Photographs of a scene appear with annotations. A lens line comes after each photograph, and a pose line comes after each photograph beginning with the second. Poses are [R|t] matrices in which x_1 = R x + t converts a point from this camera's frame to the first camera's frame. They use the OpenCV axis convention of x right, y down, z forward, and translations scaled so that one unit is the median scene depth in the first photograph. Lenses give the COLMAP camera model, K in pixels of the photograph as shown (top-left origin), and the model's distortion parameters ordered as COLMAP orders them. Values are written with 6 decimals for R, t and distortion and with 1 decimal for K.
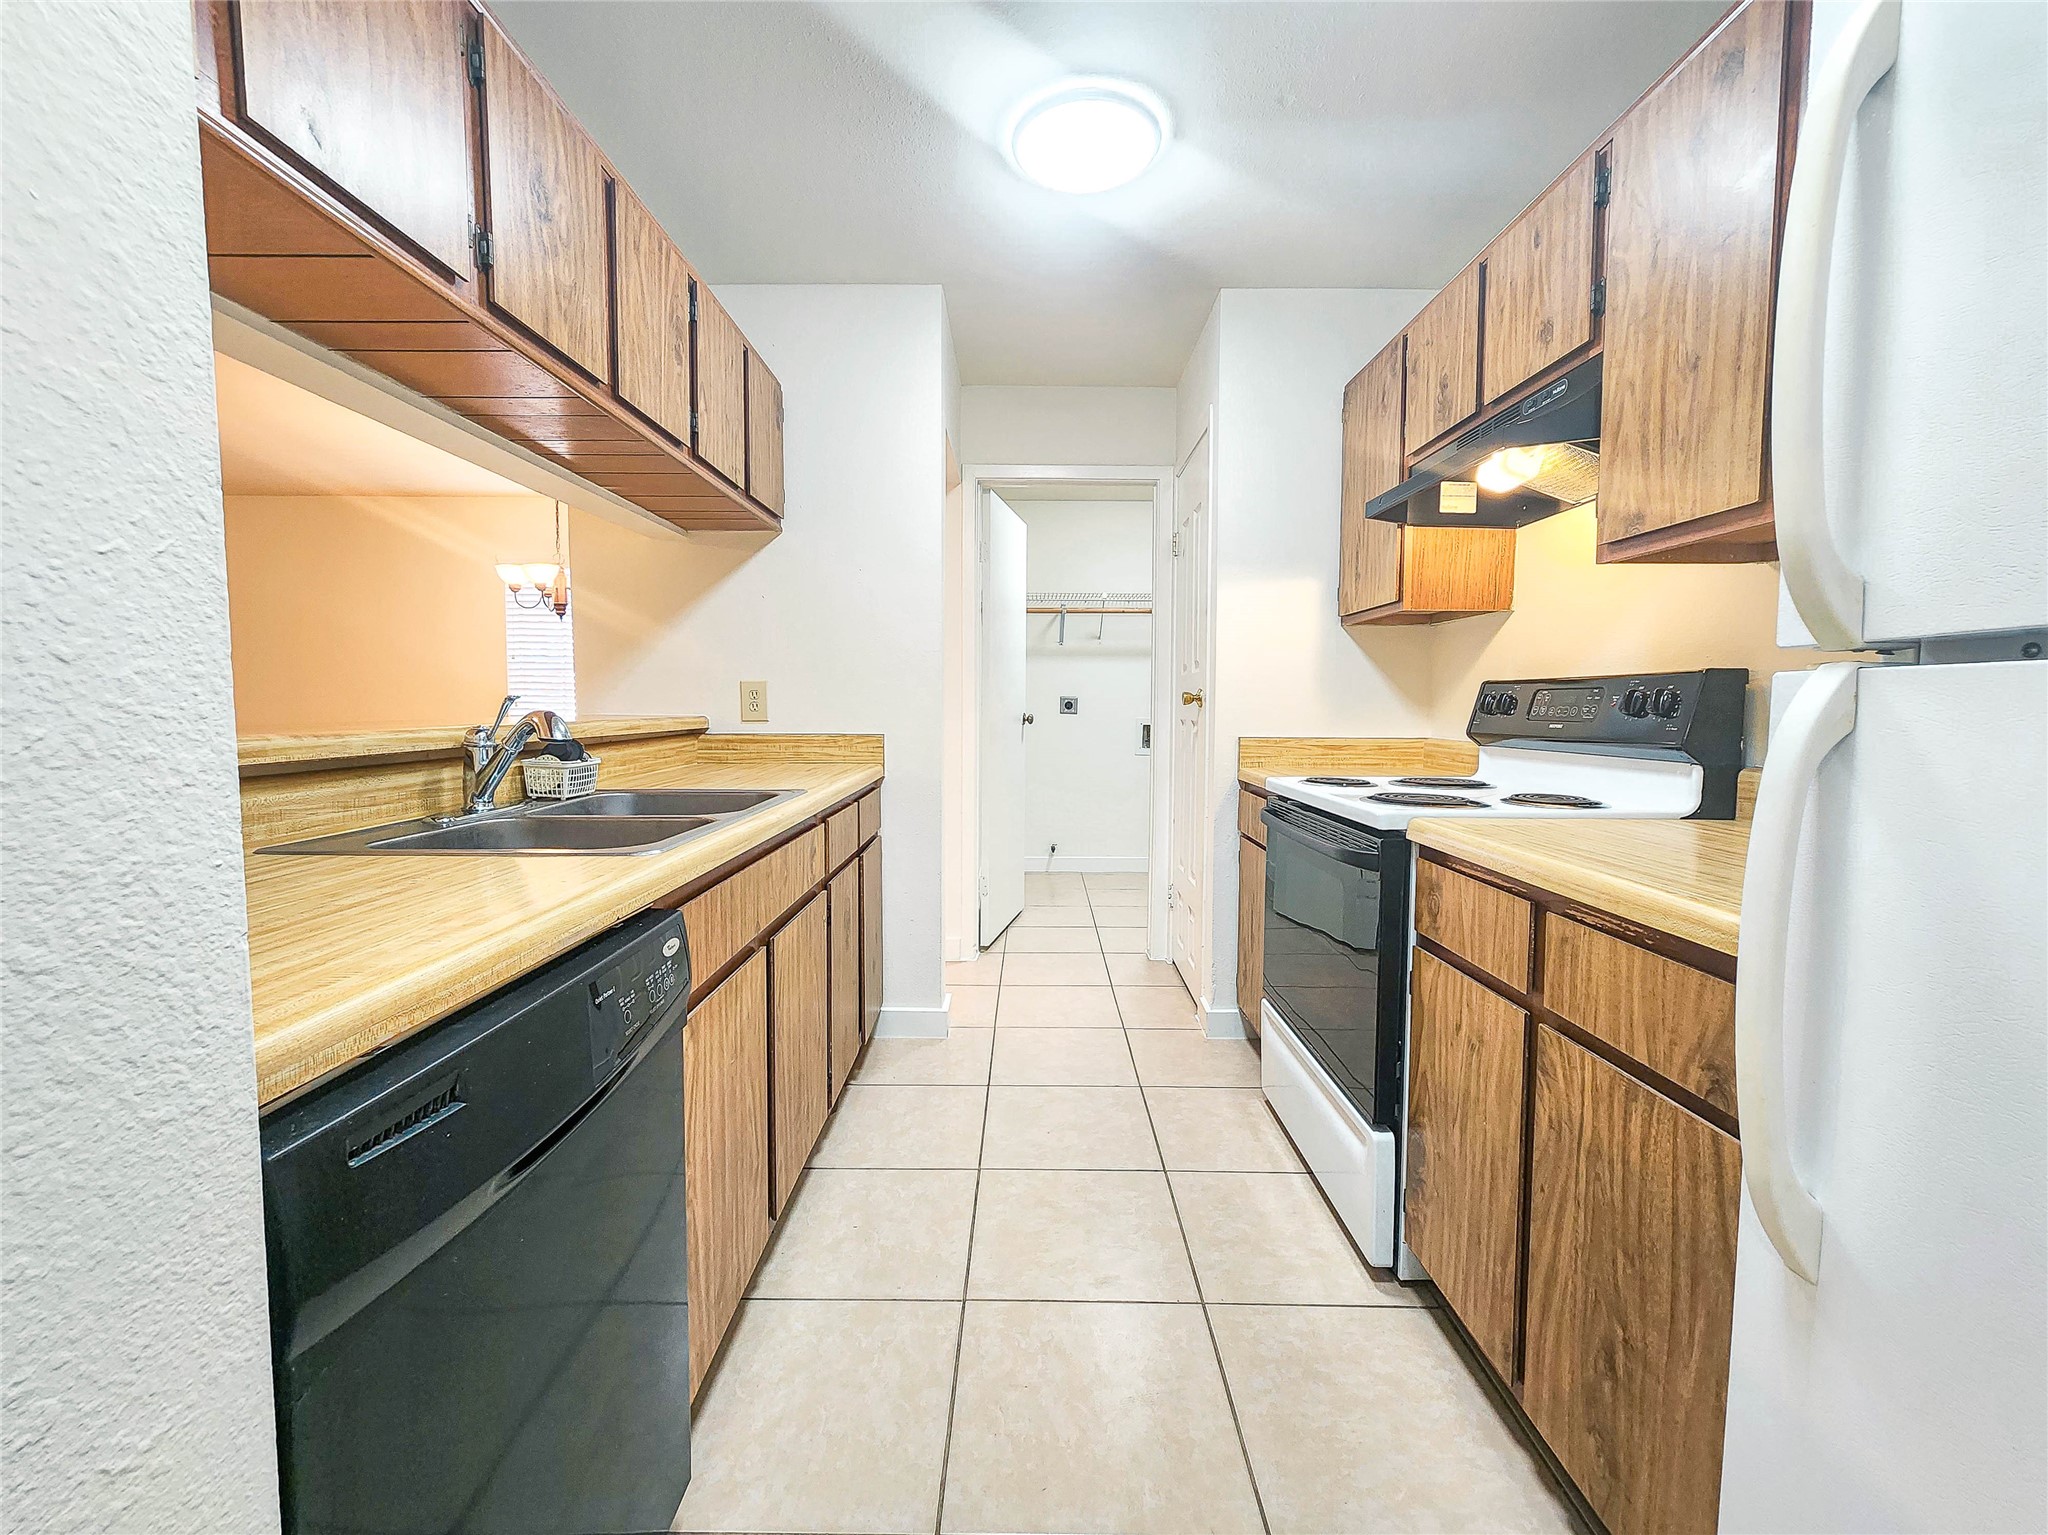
lens RADIAL K [[840.0, 0, 1027.6], [0, 840.0, 757.6], [0, 0, 1]] dist [-0.001582, -0.000262]
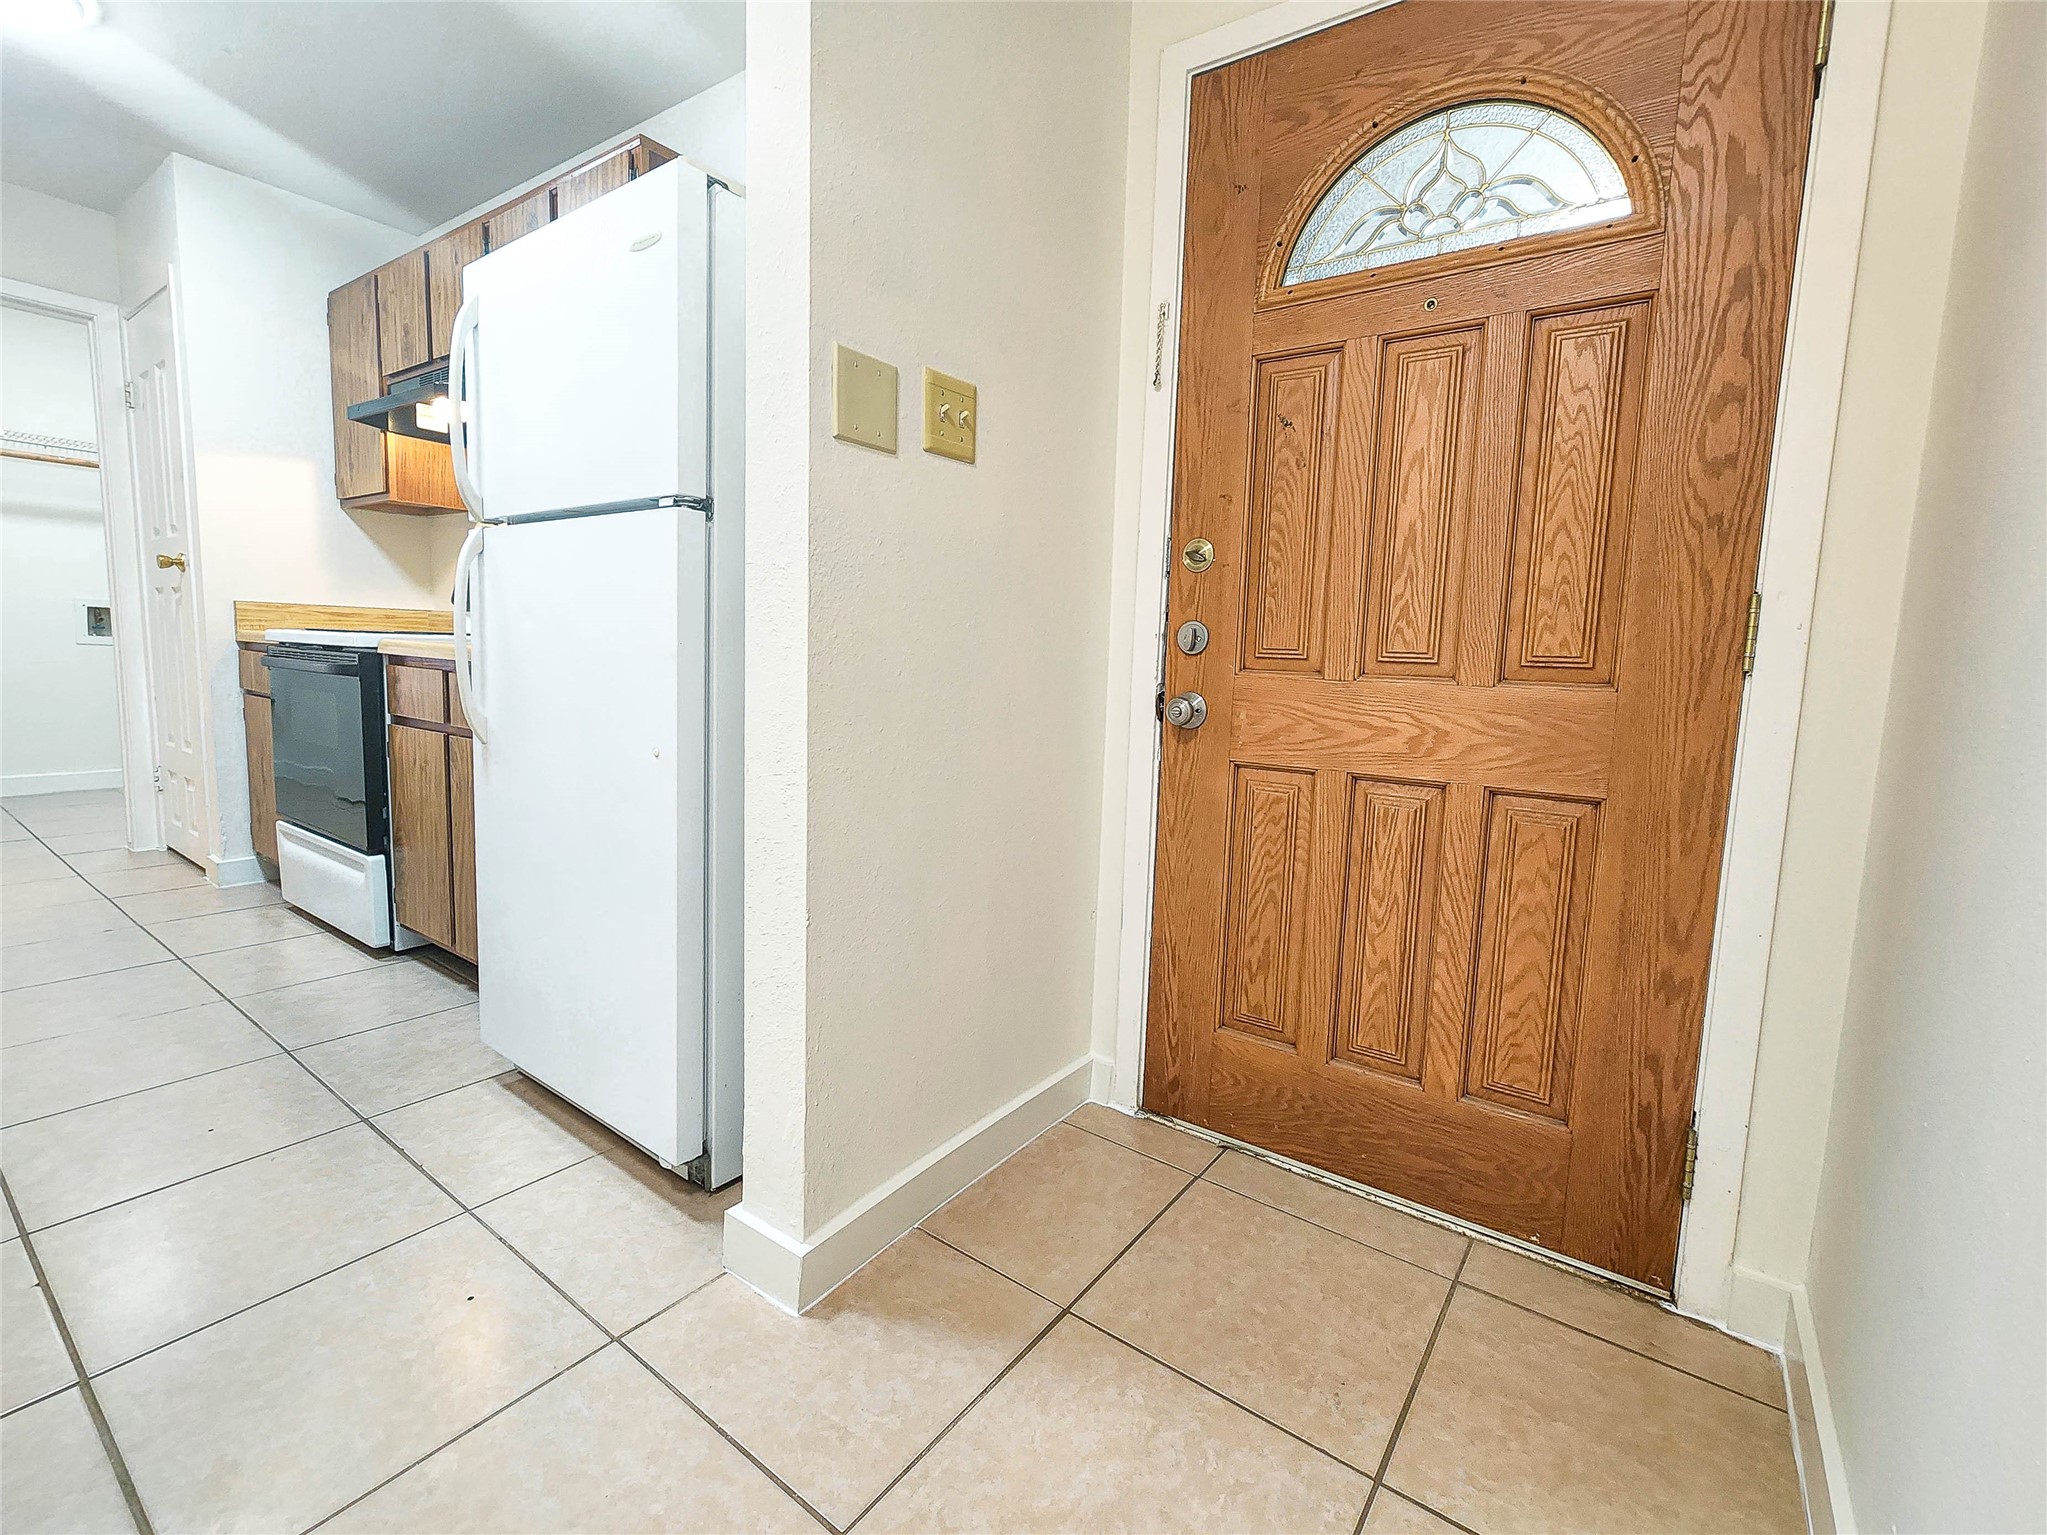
lens RADIAL K [[897.9, 0, 1024.0], [0, 897.9, 745.4], [0, 0, 1]] dist [0.002892, 0.000683]
pose [[0.583301, -0.071188, 0.809130, -0.119858], [0.020113, 0.997112, 0.073228, 0.113383], [-0.812007, -0.026440, 0.583049, -0.576065]]
